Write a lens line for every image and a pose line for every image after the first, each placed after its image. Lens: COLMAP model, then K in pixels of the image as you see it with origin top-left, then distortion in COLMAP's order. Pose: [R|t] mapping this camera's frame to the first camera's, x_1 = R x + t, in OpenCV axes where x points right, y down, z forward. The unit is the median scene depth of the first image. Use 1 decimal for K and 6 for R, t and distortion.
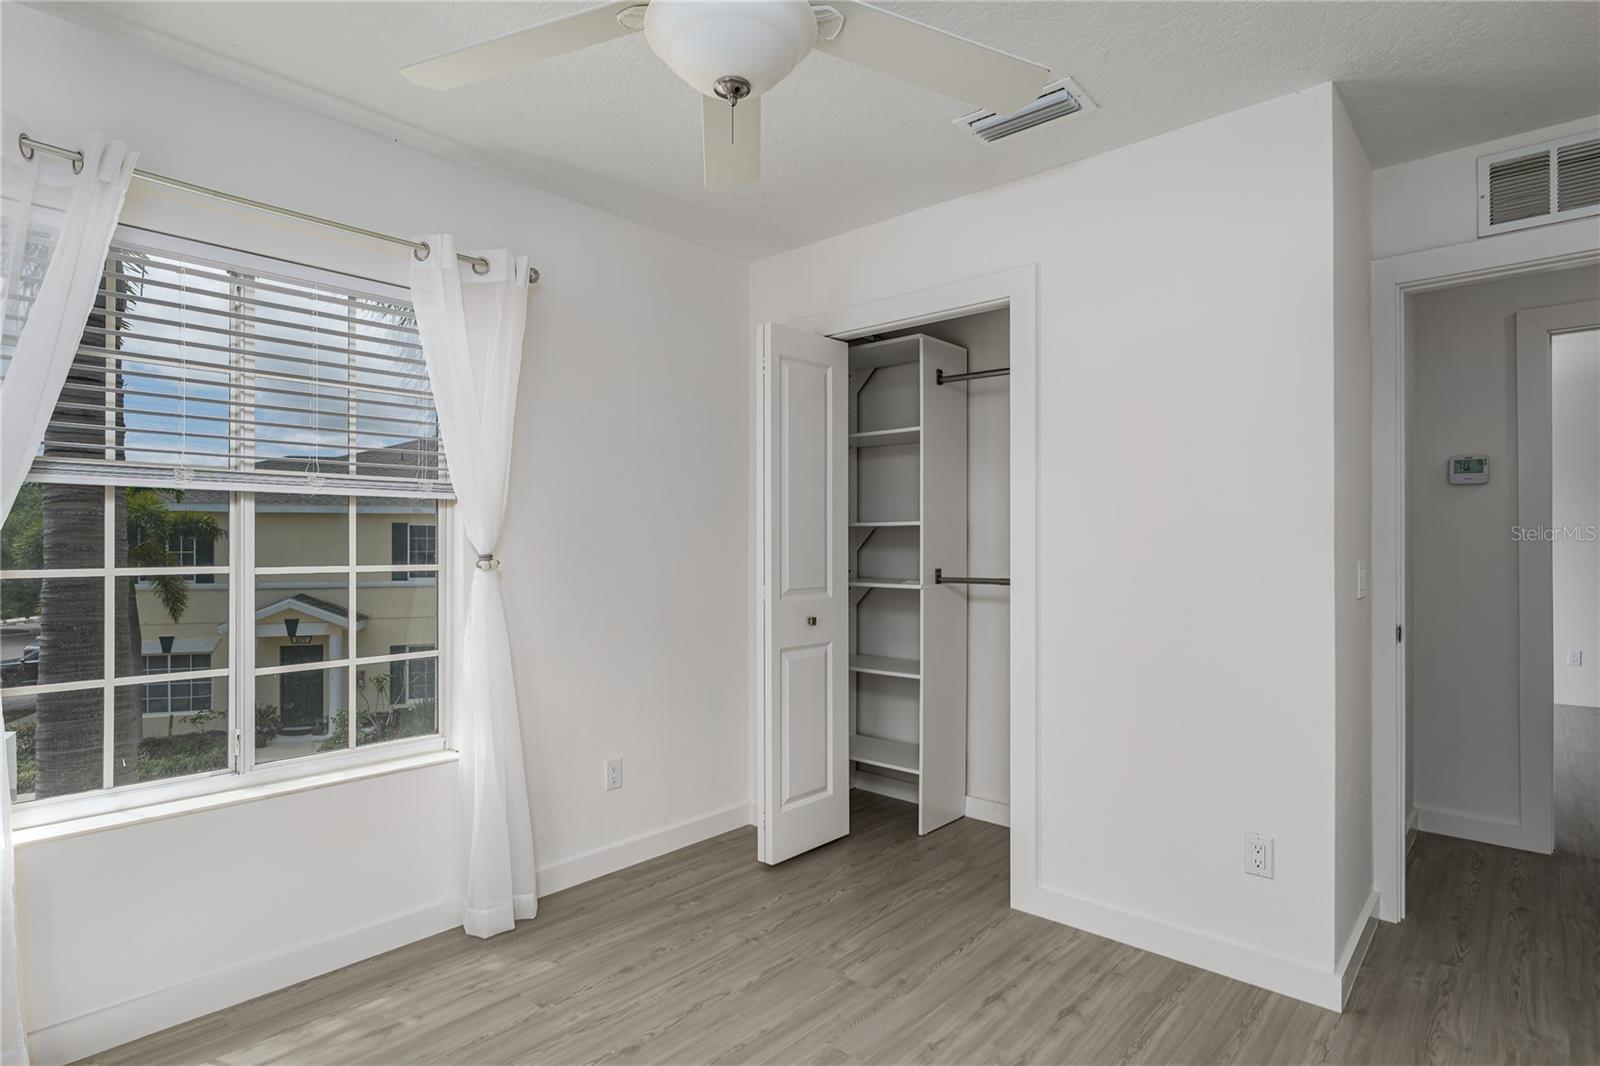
lens RADIAL K [[844.2, 0, 797.4], [0, 844.2, 535.0], [0, 0, 1]] dist [-0.016173, 0.002433]
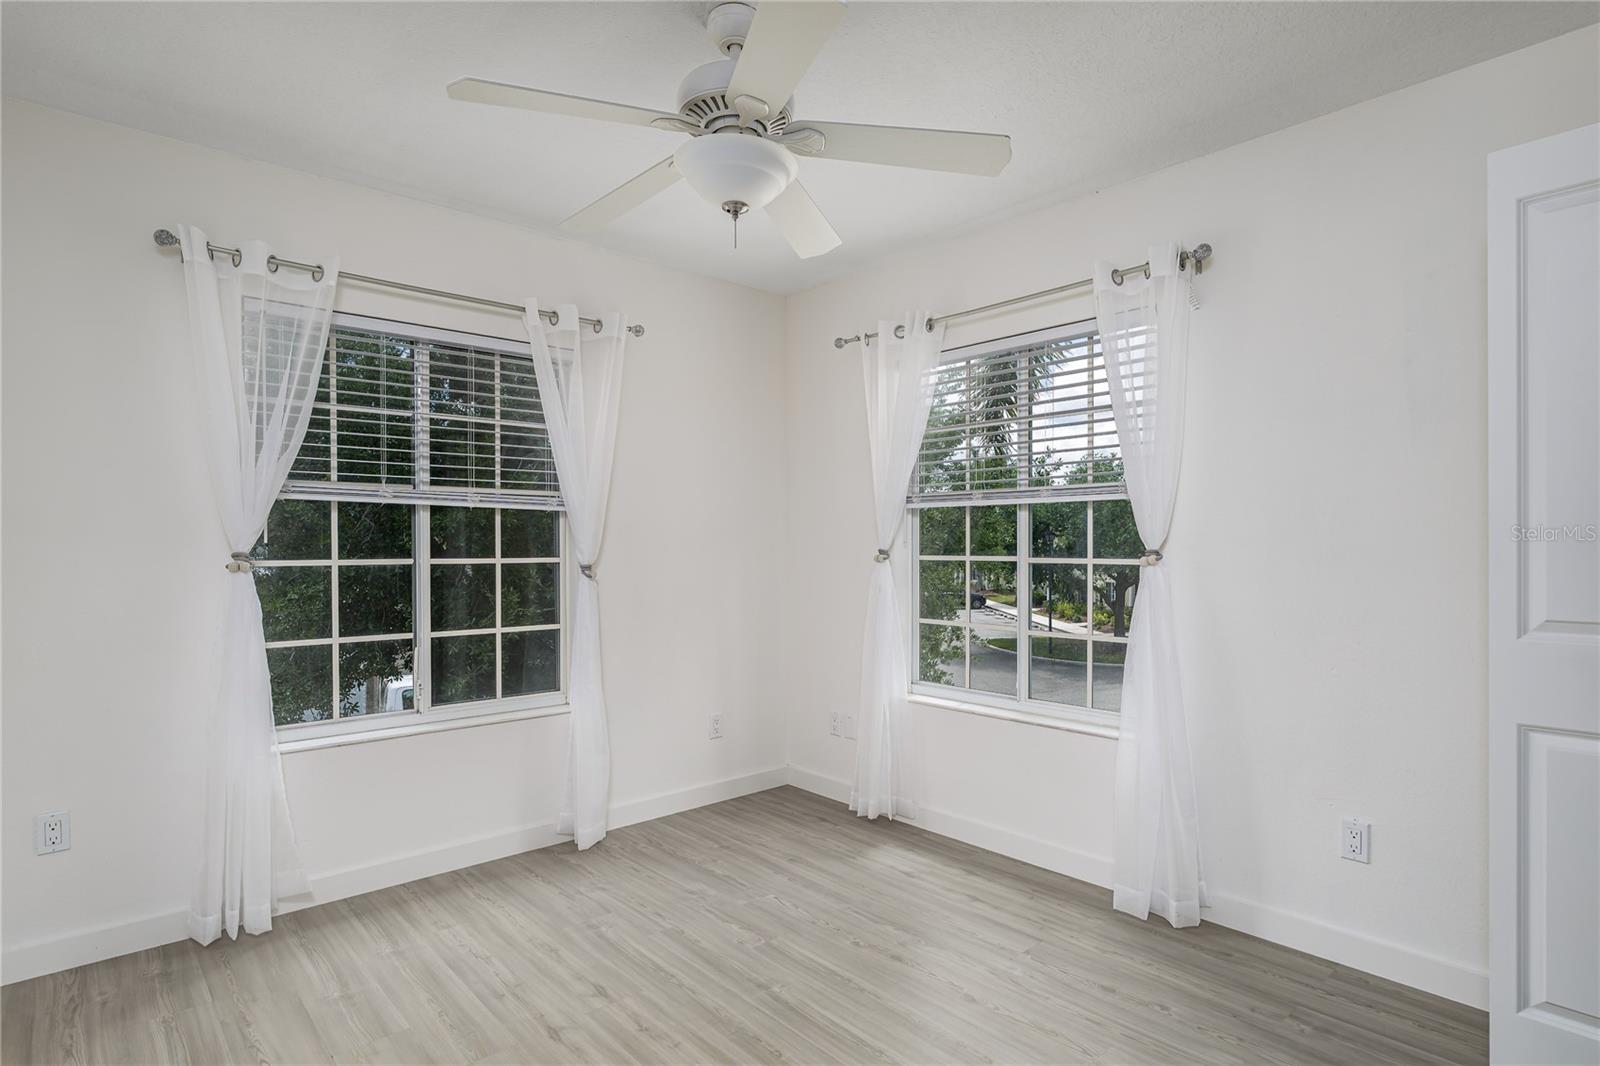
lens RADIAL K [[844.2, 0, 797.7], [0, 844.2, 542.2], [0, 0, 1]] dist [-0.016173, 0.002433]
pose [[-0.132414, -0.003546, -0.991188, 0.736602], [0.010613, 0.999931, -0.004995, 0.014110], [0.991138, -0.011181, -0.132367, 0.738659]]
